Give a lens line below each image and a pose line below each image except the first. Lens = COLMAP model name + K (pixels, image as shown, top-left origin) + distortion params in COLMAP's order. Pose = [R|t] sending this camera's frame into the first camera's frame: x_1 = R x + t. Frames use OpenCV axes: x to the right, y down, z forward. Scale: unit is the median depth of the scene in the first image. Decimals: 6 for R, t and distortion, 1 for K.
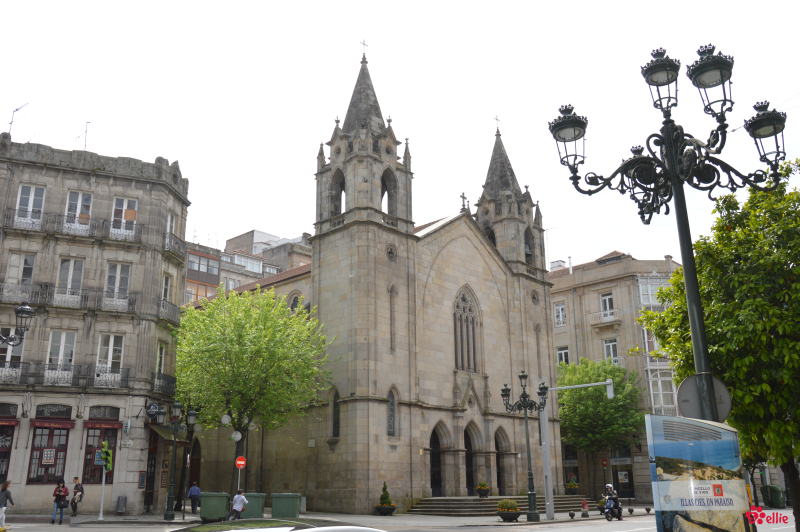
lens RADIAL K [[761.6, 0, 400.0], [0, 761.6, 266.0], [0, 0, 1]] dist [0.000471, 0.000350]
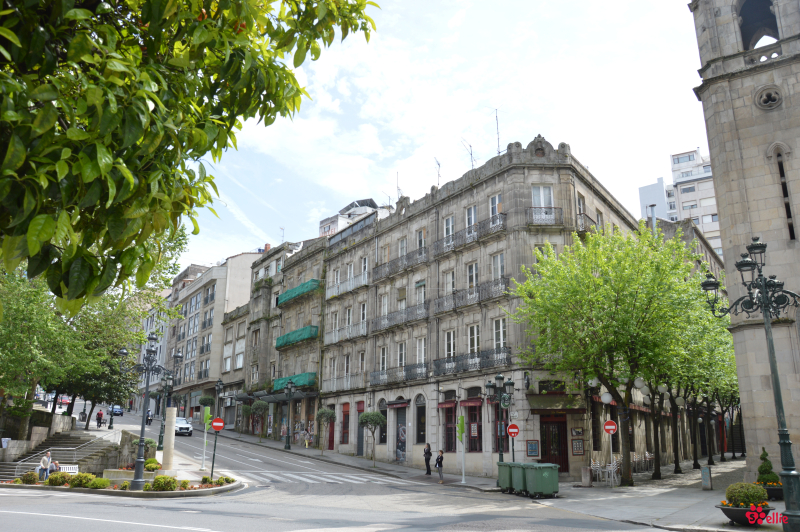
lens RADIAL K [[671.6, 0, 400.0], [0, 671.6, 266.0], [0, 0, 1]] dist [0.001103, 0.003389]
pose [[0.178865, -0.263813, -0.947845, 0.536607], [0.271493, 0.939211, -0.210177, 0.184275], [0.945674, -0.219740, 0.239616, 0.647033]]
